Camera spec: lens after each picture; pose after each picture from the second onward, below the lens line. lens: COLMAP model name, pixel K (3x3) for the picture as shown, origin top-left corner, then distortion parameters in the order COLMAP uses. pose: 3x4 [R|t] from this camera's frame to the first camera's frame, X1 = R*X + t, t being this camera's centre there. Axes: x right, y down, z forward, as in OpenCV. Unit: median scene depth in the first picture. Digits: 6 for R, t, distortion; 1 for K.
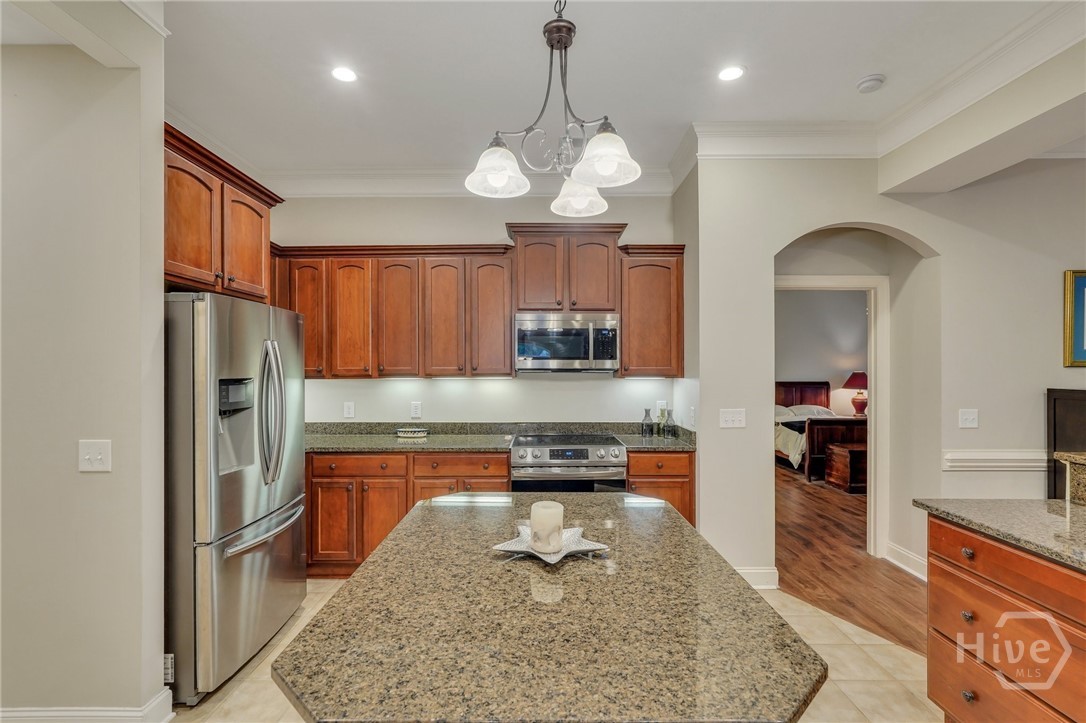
lens RADIAL K [[509.2, 0, 539.0], [0, 509.2, 367.5], [0, 0, 1]] dist [-0.001325, 0.000136]
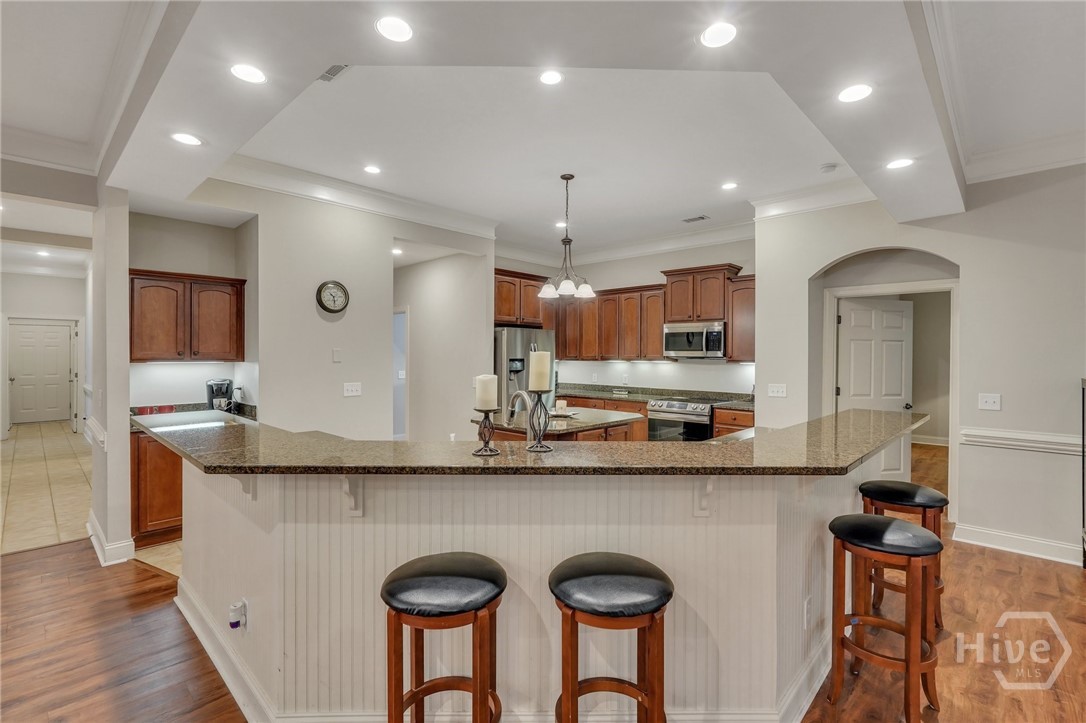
lens RADIAL K [[491.0, 0, 541.5], [0, 491.0, 355.3], [0, 0, 1]] dist [0.003825, 0.000138]
pose [[0.733946, 0.008378, -0.679157, 0.779589], [-0.008561, 0.999959, 0.003084, -0.002351], [0.679154, 0.003551, 0.733987, -0.493847]]
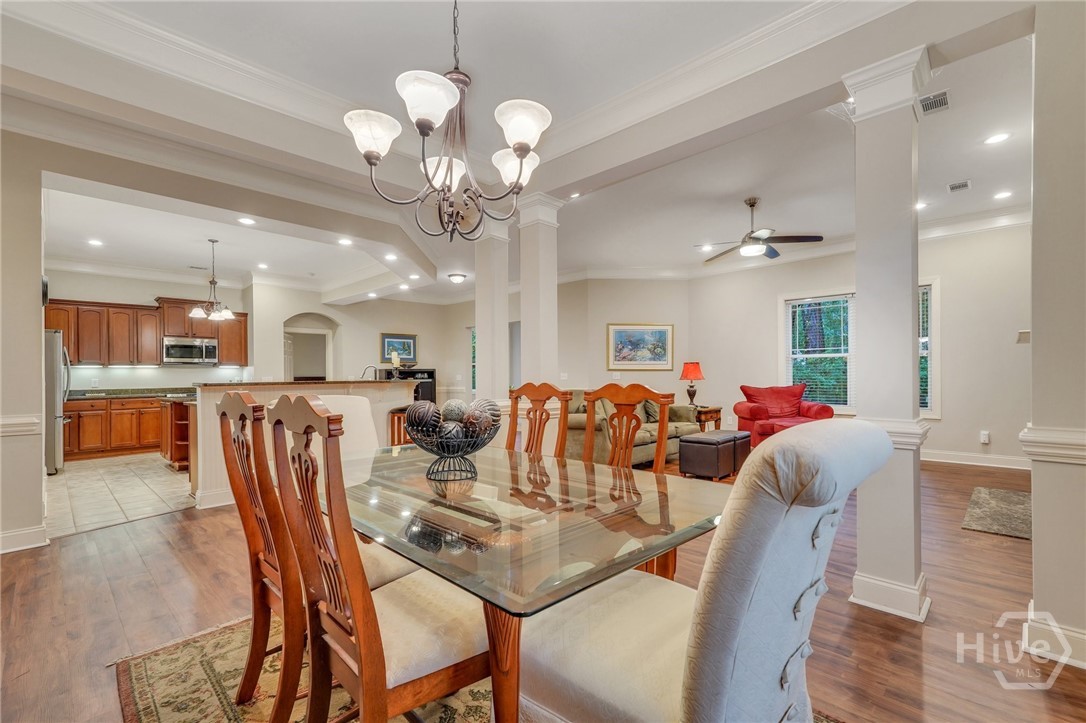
lens RADIAL K [[491.0, 0, 531.3], [0, 491.0, 373.1], [0, 0, 1]] dist [0.003825, 0.000138]
pose [[0.707225, -0.002359, 0.706985, -0.442444], [0.006431, 0.999975, -0.003096, 0.070281], [-0.706959, 0.006736, 0.707222, -1.712677]]
